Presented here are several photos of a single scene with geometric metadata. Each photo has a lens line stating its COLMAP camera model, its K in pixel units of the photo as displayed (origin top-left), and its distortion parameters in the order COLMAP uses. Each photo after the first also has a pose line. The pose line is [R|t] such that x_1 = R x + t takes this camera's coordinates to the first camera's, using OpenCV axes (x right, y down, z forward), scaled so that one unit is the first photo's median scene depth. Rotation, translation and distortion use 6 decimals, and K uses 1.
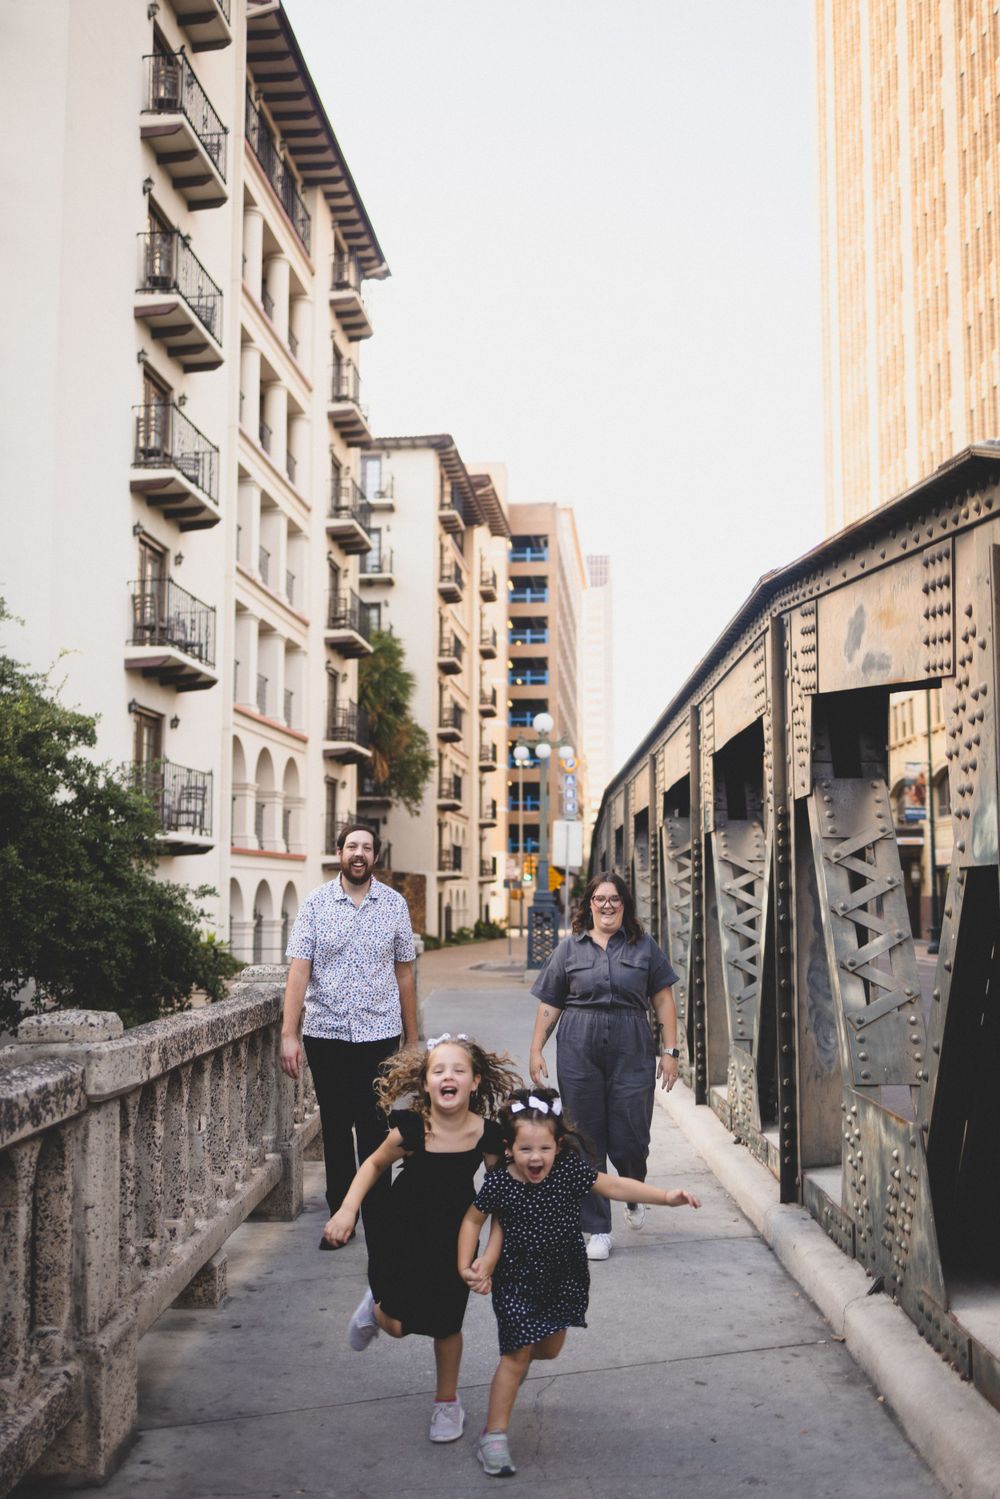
lens RADIAL K [[1469.9, 0, 500.0], [0, 1469.9, 749.5], [0, 0, 1]] dist [-0.001847, -0.002853]
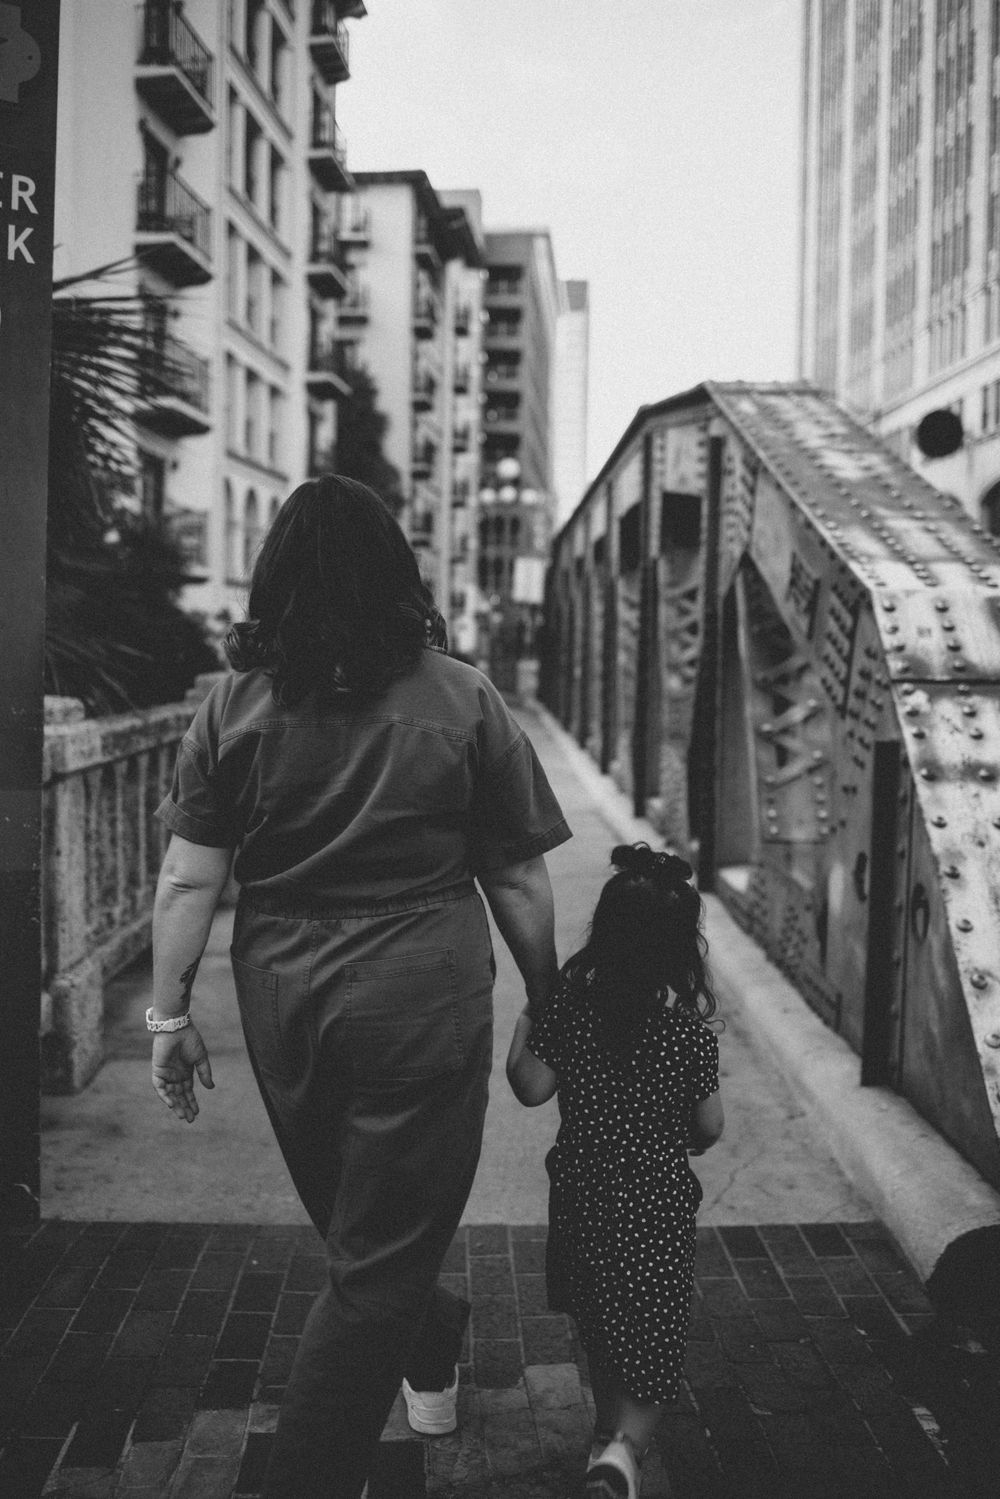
lens RADIAL K [[1485.7, 0, 500.0], [0, 1485.7, 749.5], [0, 0, 1]] dist [-0.095893, 0.103109]
pose [[0.999681, 0.014592, 0.020607, 0.004428], [-0.018041, 0.983758, 0.178594, -0.010990], [-0.017666, -0.178908, 0.983707, -0.139748]]
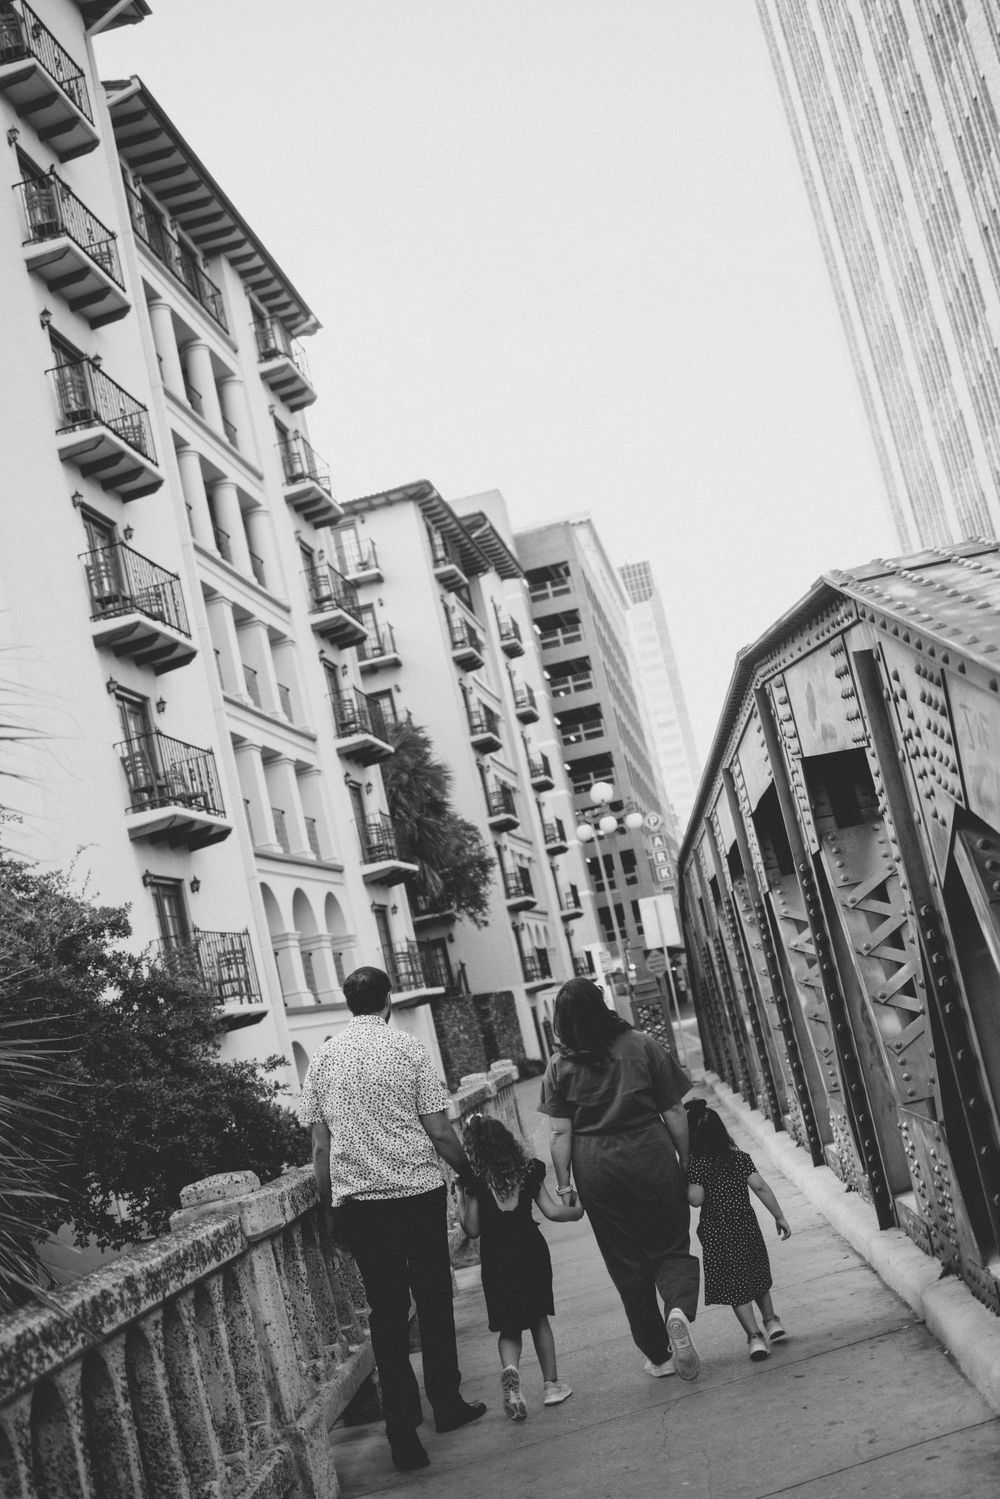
lens RADIAL K [[1790.2, 0, 500.0], [0, 1790.2, 749.5], [0, 0, 1]] dist [-0.070795, 0.017152]
pose [[0.974951, -0.220367, -0.030141, 0.010039], [0.218852, 0.974638, -0.046736, -0.007665], [0.039676, 0.038969, 0.998452, -0.078572]]
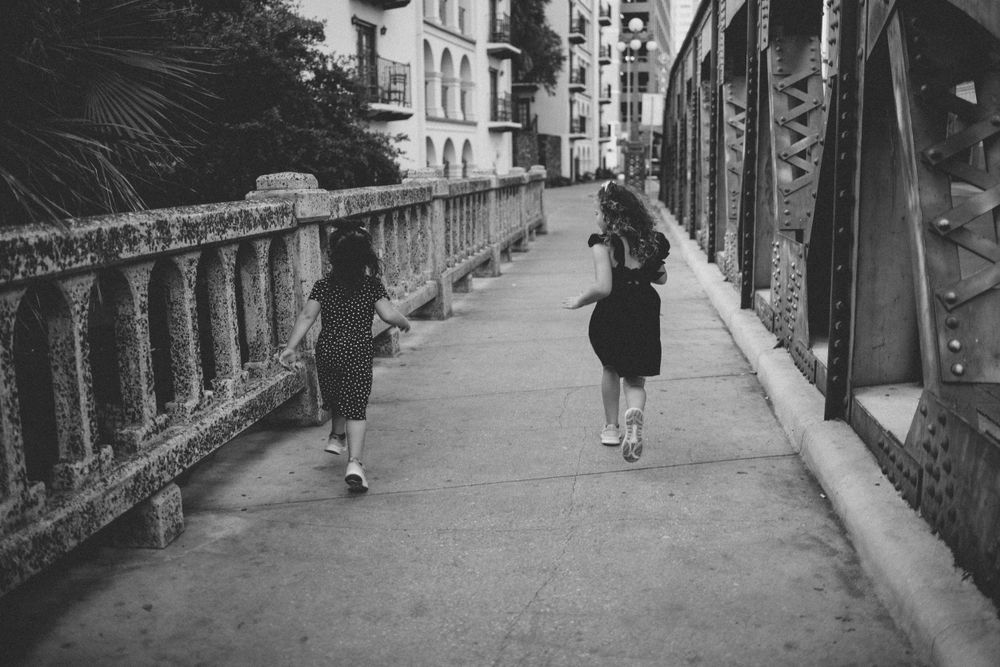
lens RADIAL K [[991.1, 0, 500.0], [0, 991.1, 333.5], [0, 0, 1]] dist [-0.095893, 0.103109]
pose [[0.993000, 0.005607, -0.117985, 0.014653], [0.026978, 0.961705, 0.272757, 0.008287], [0.114996, -0.274031, 0.954821, -0.018925]]
